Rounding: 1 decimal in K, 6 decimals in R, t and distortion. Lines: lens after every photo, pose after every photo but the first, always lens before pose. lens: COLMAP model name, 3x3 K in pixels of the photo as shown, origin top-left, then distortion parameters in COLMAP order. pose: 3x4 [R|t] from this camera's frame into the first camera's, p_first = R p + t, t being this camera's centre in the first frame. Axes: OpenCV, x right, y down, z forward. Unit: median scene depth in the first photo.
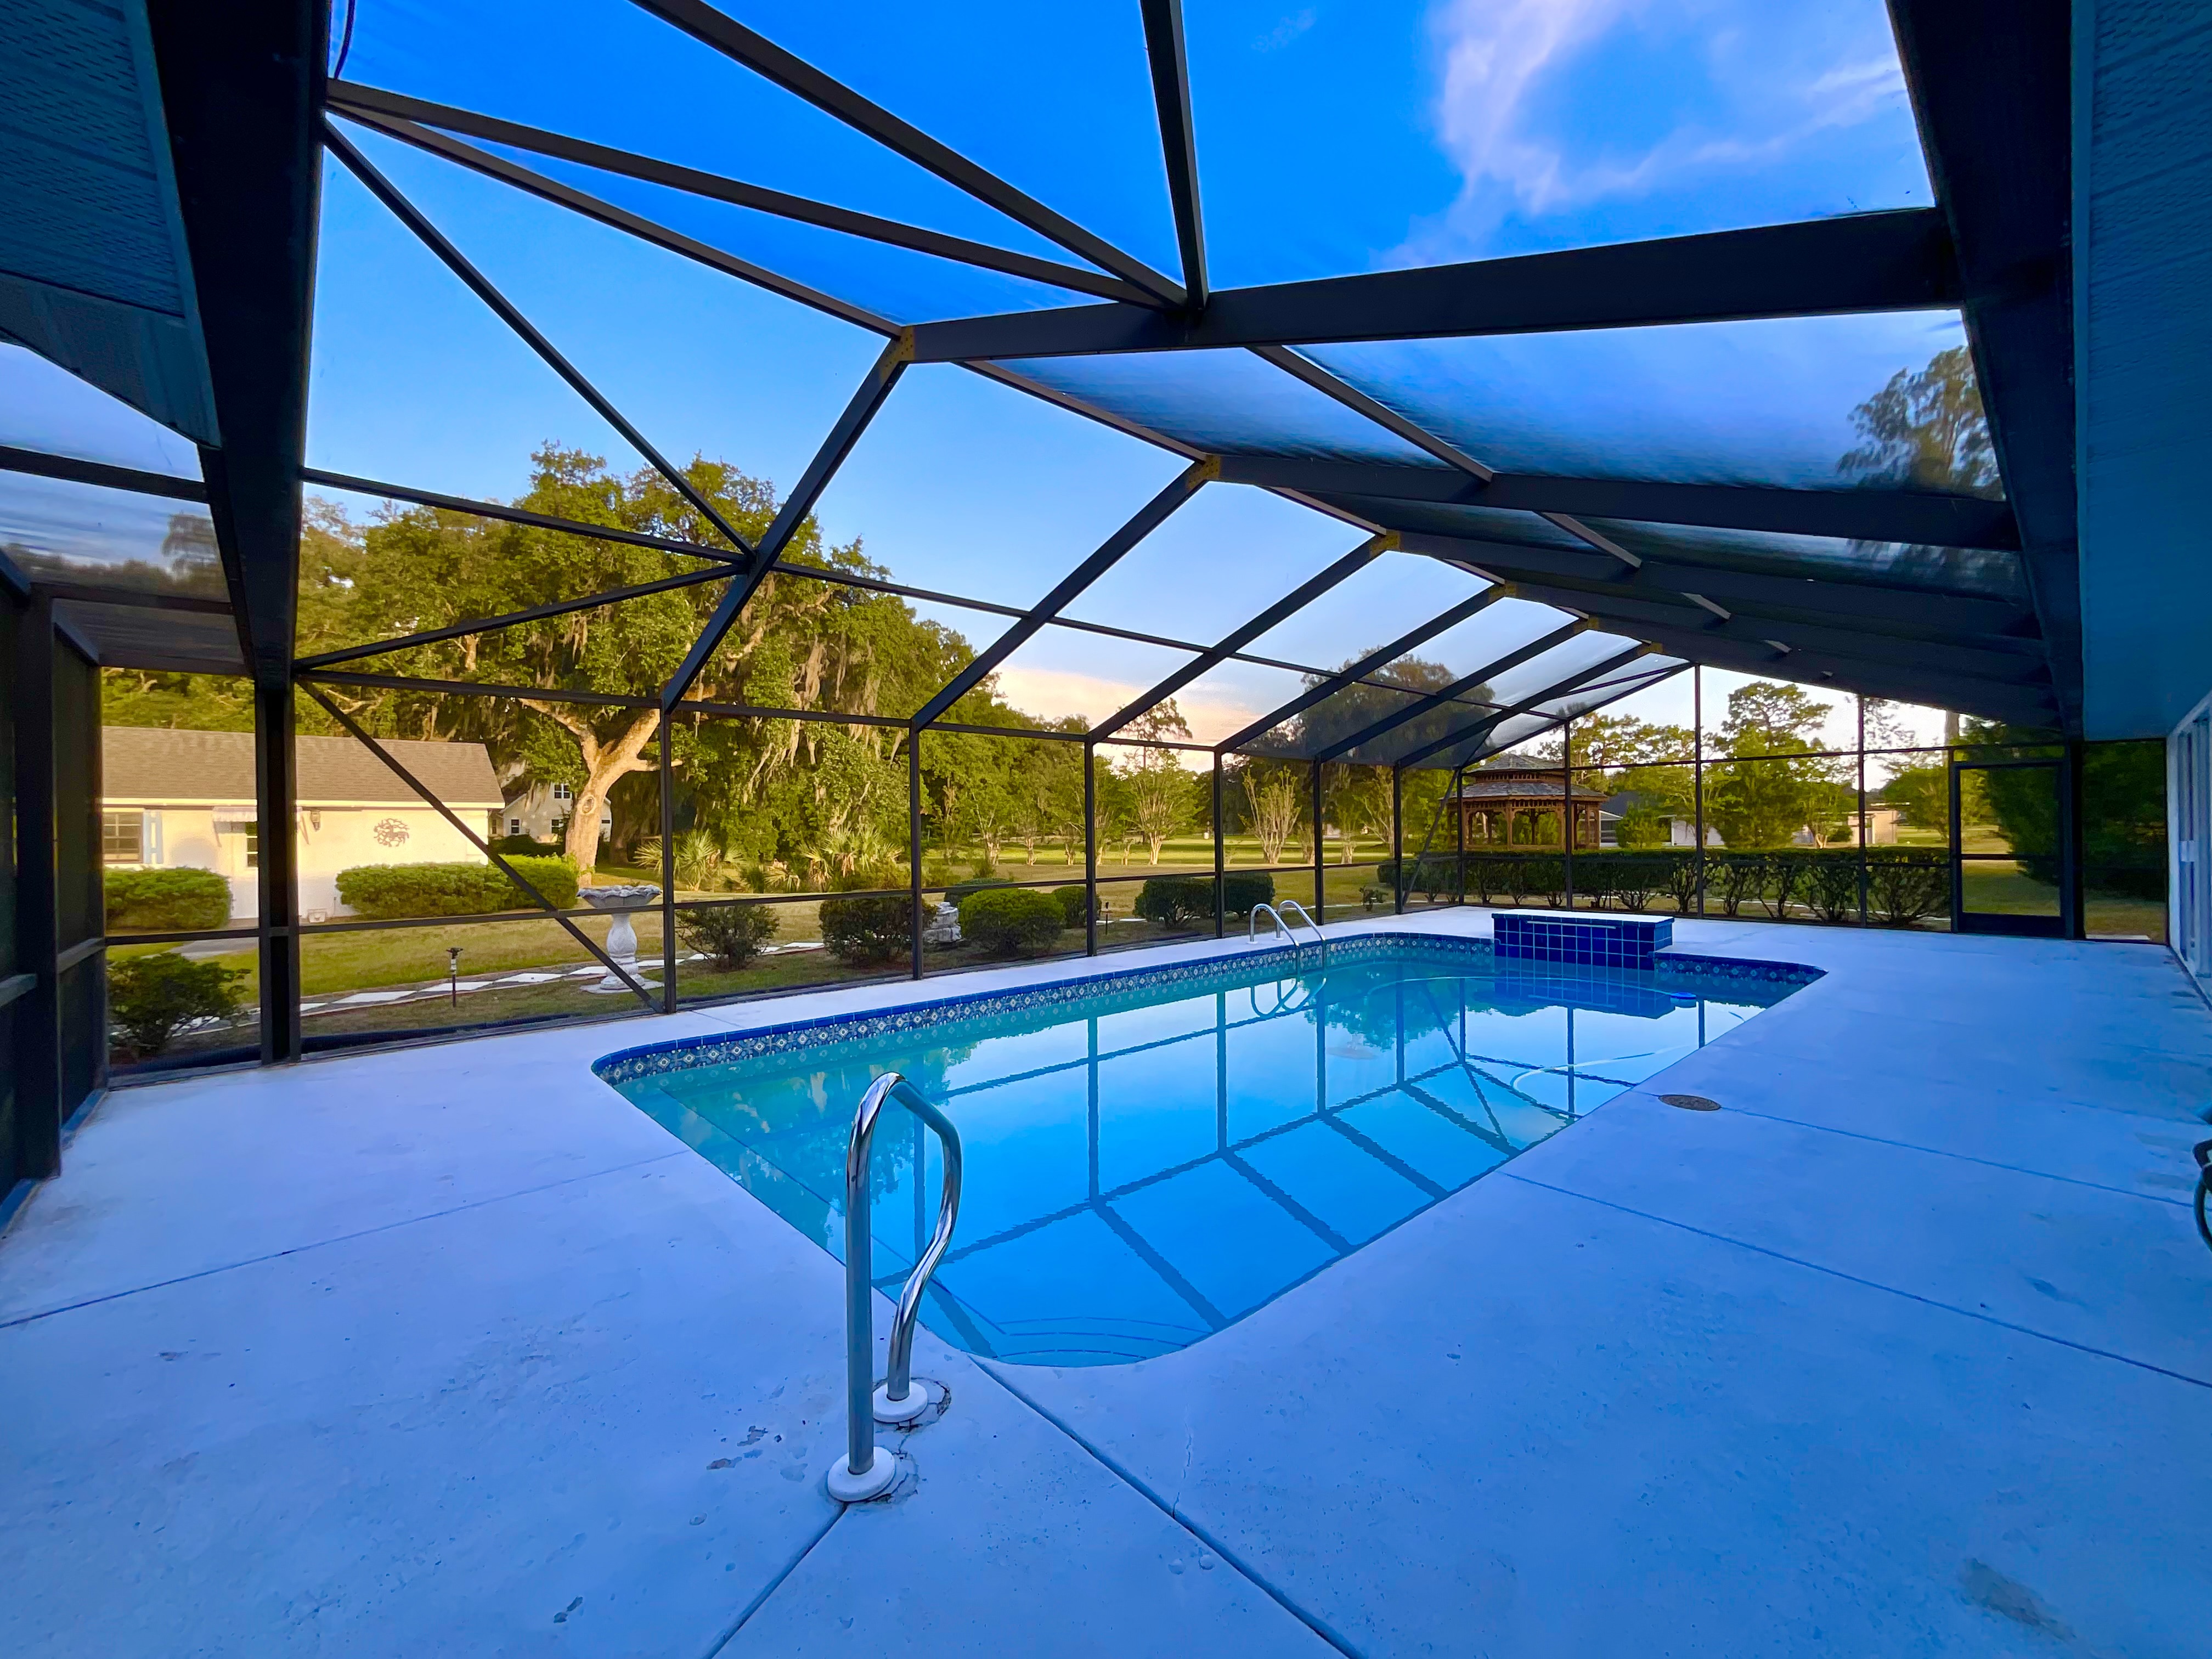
lens RADIAL K [[896.2, 0, 1108.0], [0, 896.2, 831.3], [0, 0, 1]] dist [-0.004221, 0.000301]
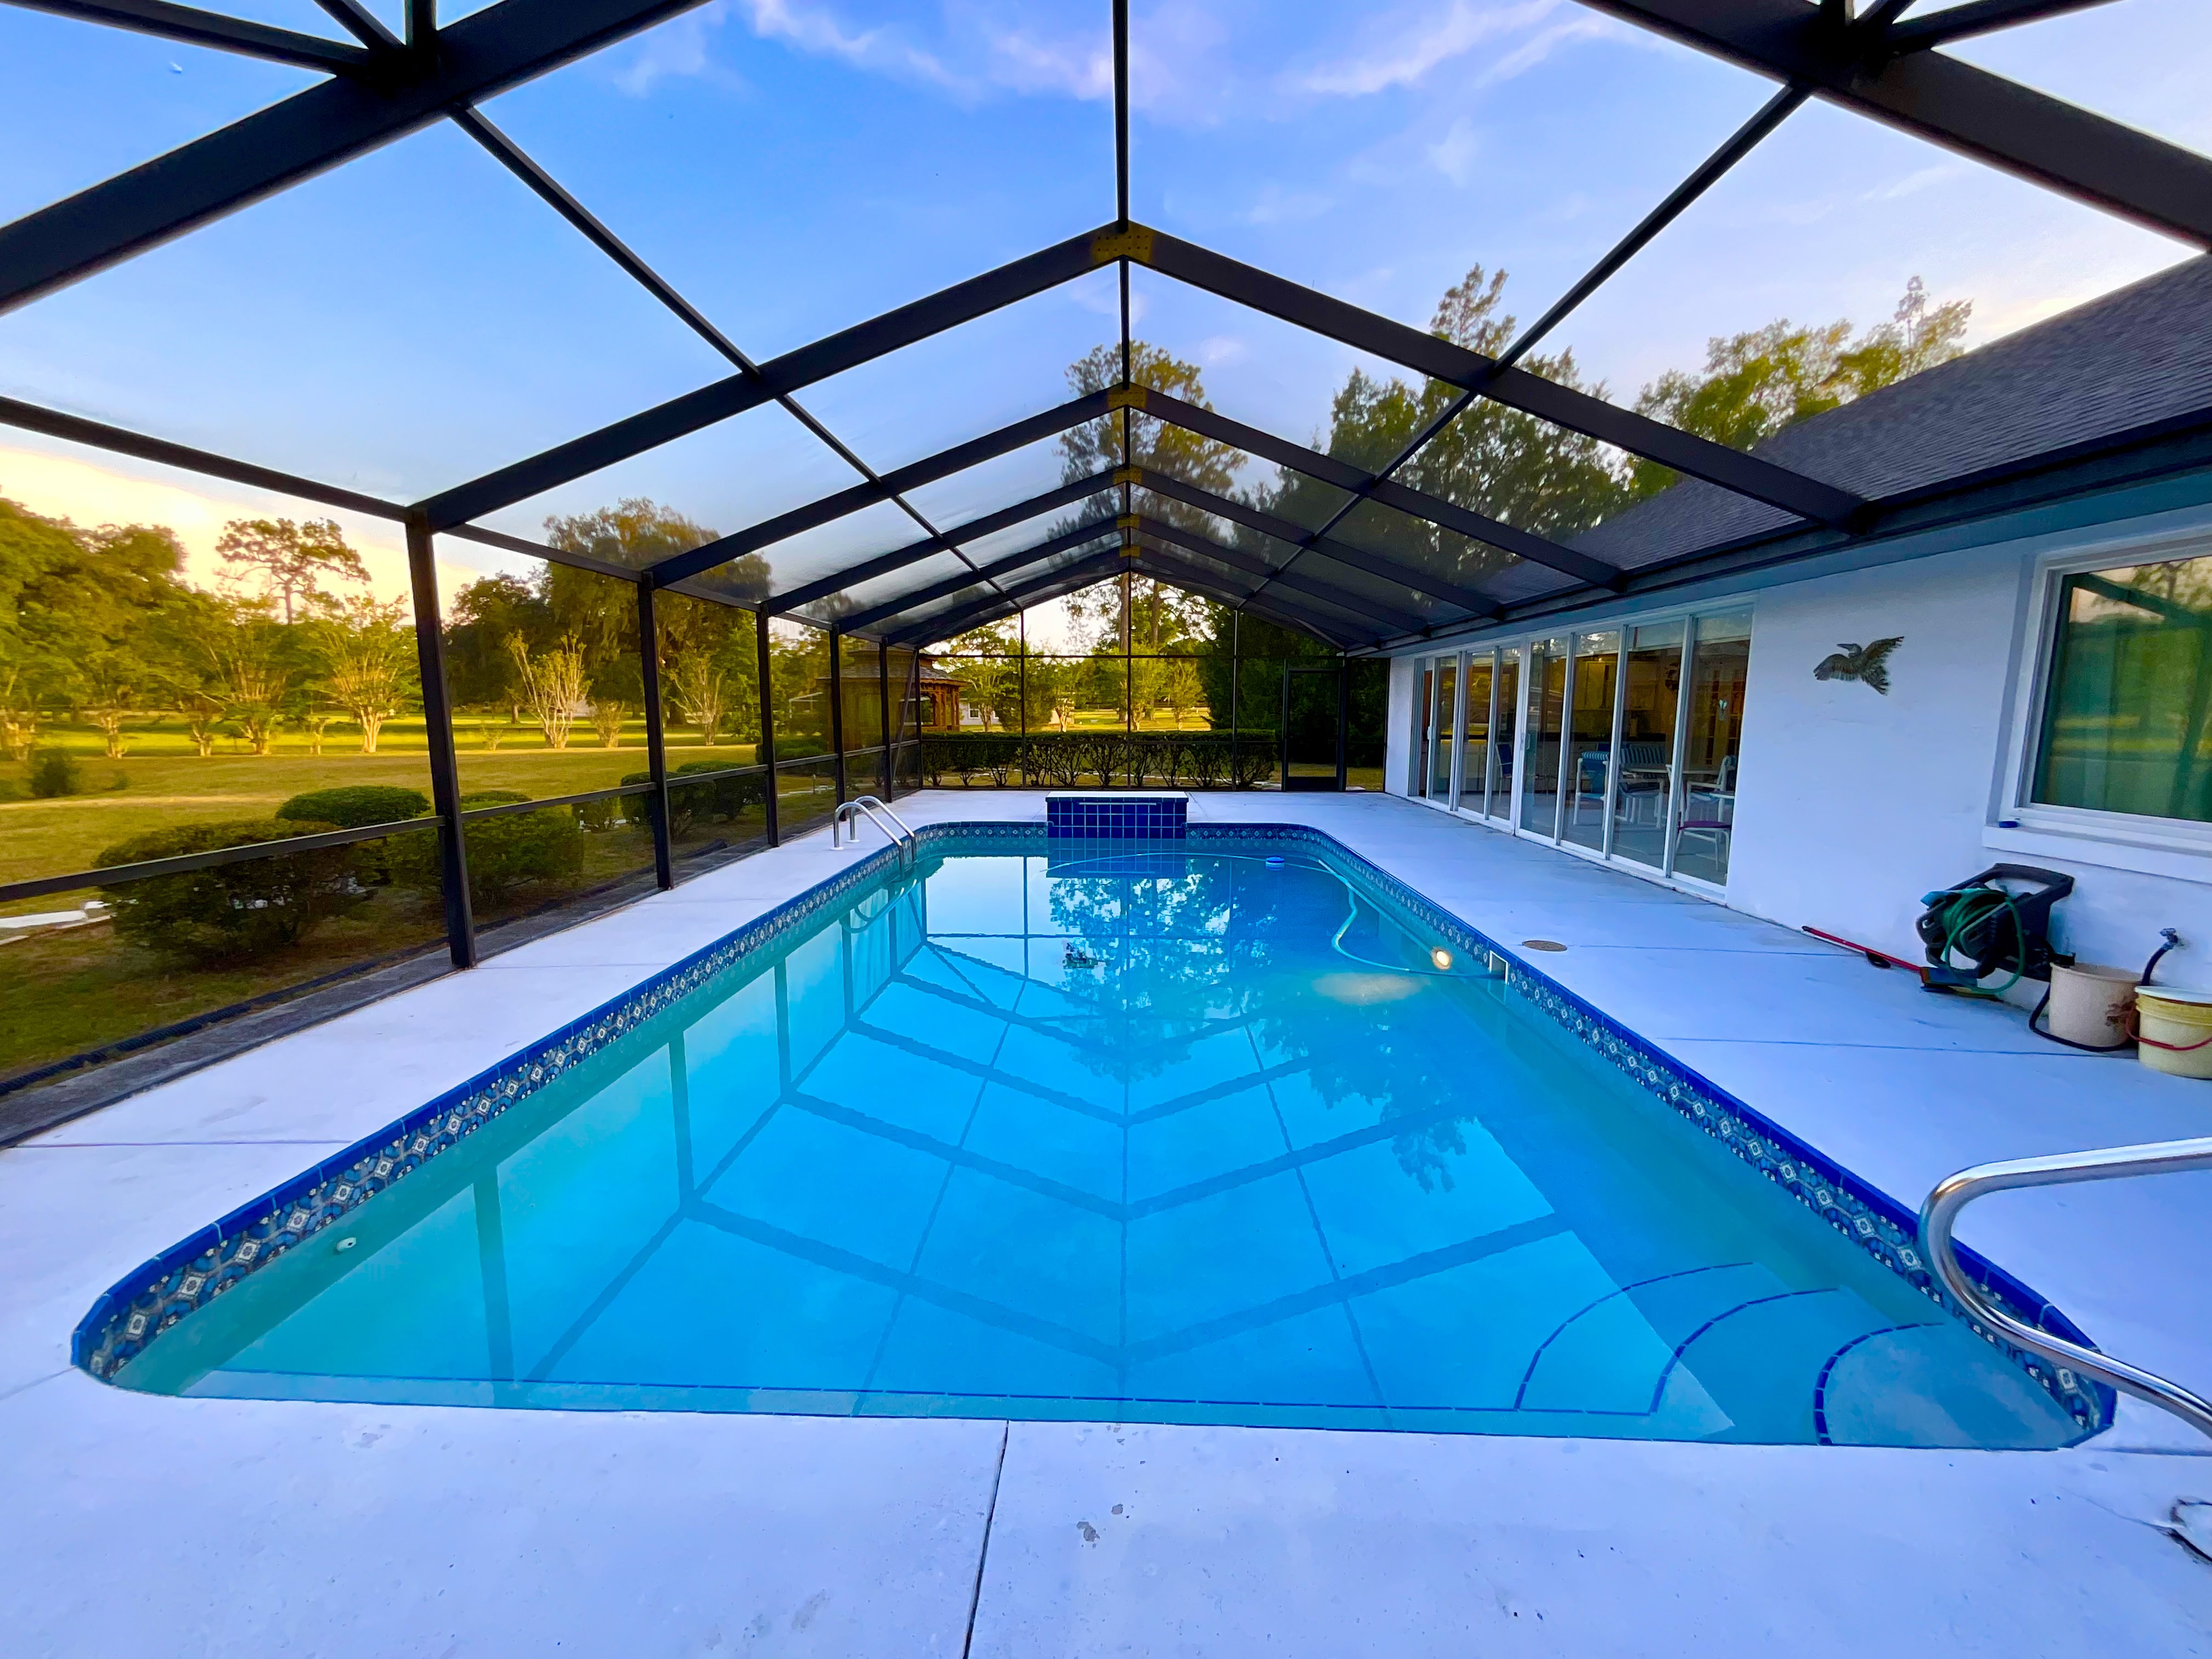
lens RADIAL K [[896.2, 0, 1107.5], [0, 896.2, 834.2], [0, 0, 1]] dist [-0.004221, 0.000301]
pose [[0.696052, -0.086878, 0.712716, -0.256732], [-0.011762, 0.991139, 0.132303, -0.003018], [-0.717895, -0.100473, 0.688863, 0.235684]]
